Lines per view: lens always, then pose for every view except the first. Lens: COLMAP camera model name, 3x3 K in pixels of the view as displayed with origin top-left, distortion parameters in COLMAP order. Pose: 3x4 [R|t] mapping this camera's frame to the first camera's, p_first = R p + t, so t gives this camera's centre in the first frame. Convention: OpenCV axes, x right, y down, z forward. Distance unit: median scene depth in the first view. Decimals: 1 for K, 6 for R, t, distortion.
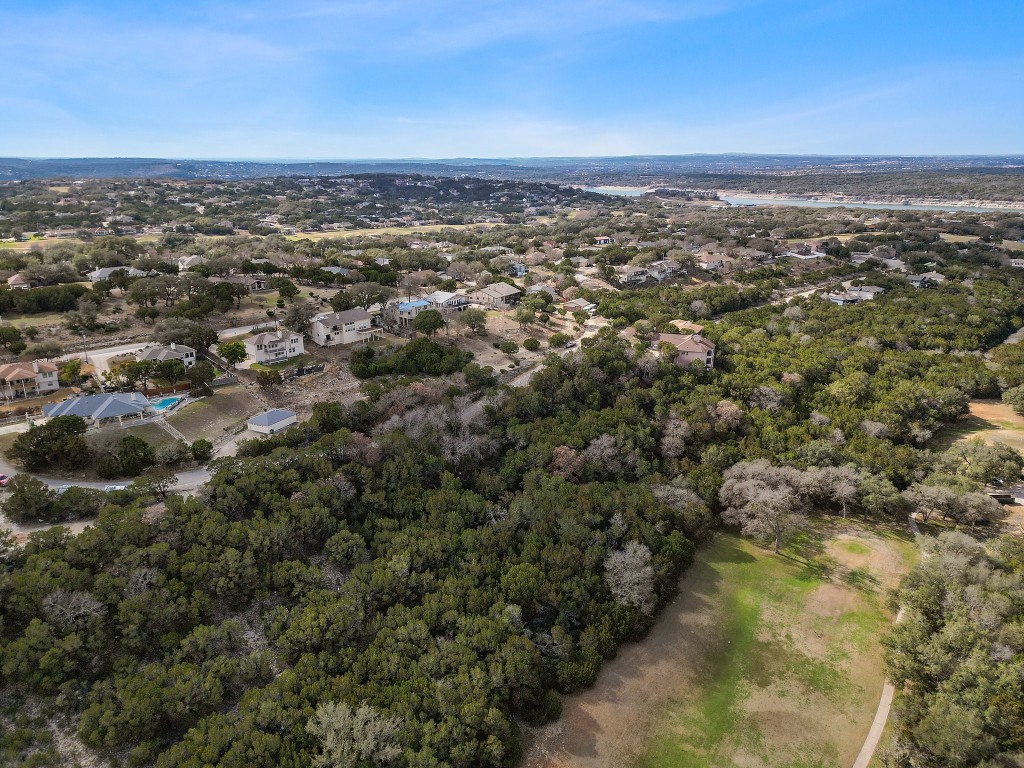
lens RADIAL K [[721.1, 0, 512.0], [0, 721.1, 384.0], [0, 0, 1]] dist [0.097045, -0.090424]
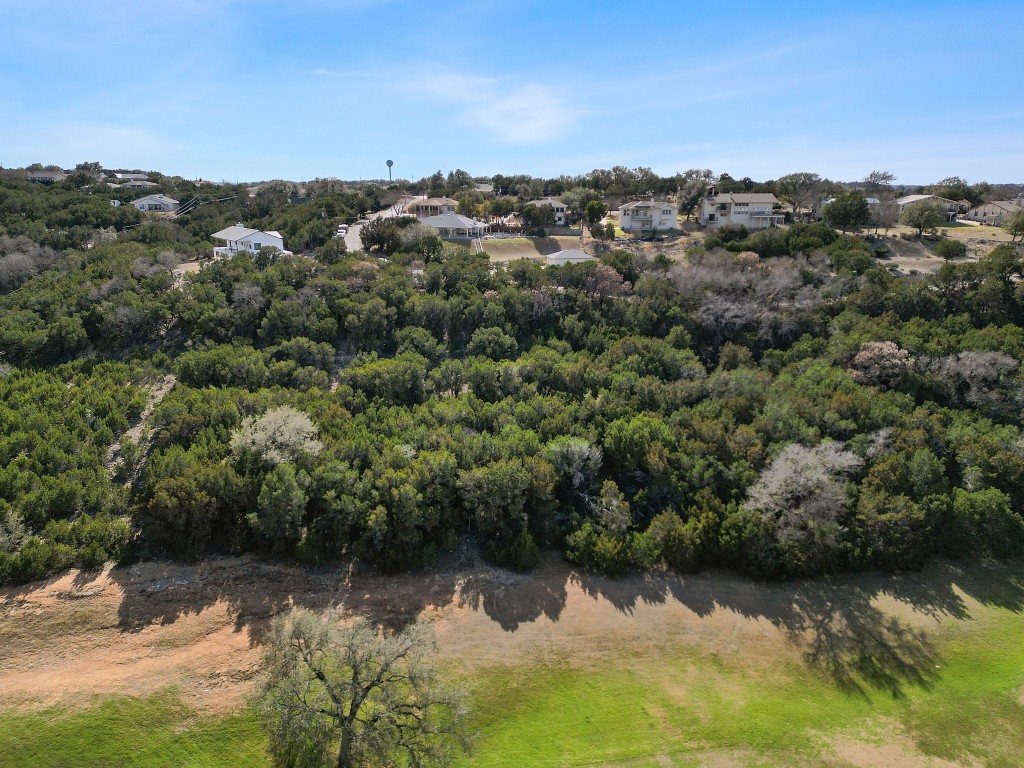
lens RADIAL K [[721.1, 0, 512.0], [0, 721.1, 384.0], [0, 0, 1]] dist [0.097045, -0.090424]
pose [[0.630582, 0.201892, -0.749404, 0.302516], [-0.239278, 0.969111, 0.059742, 0.140462], [0.738317, 0.141643, 0.659413, 0.296017]]
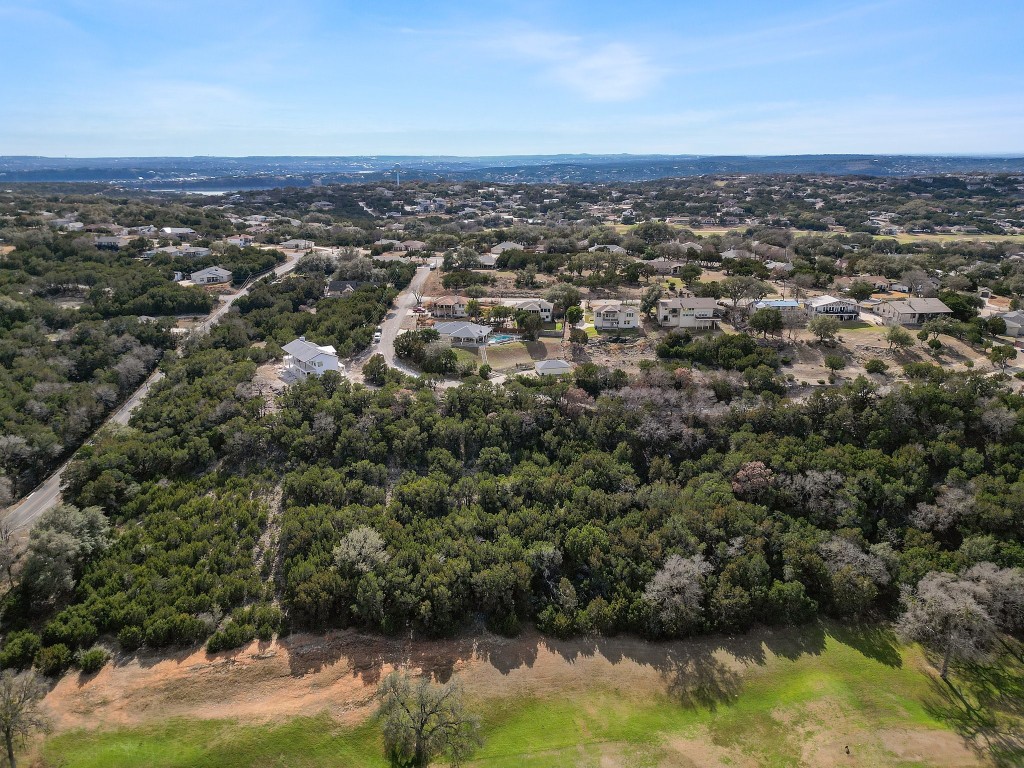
lens RADIAL K [[728.9, 0, 510.7], [0, 728.9, 391.9], [0, 0, 1]] dist [0.106659, -0.120135]
pose [[0.623768, 0.238228, -0.744420, 0.480539], [-0.229971, 0.966199, 0.116503, -0.033386], [0.747012, 0.098524, 0.657470, 0.108117]]
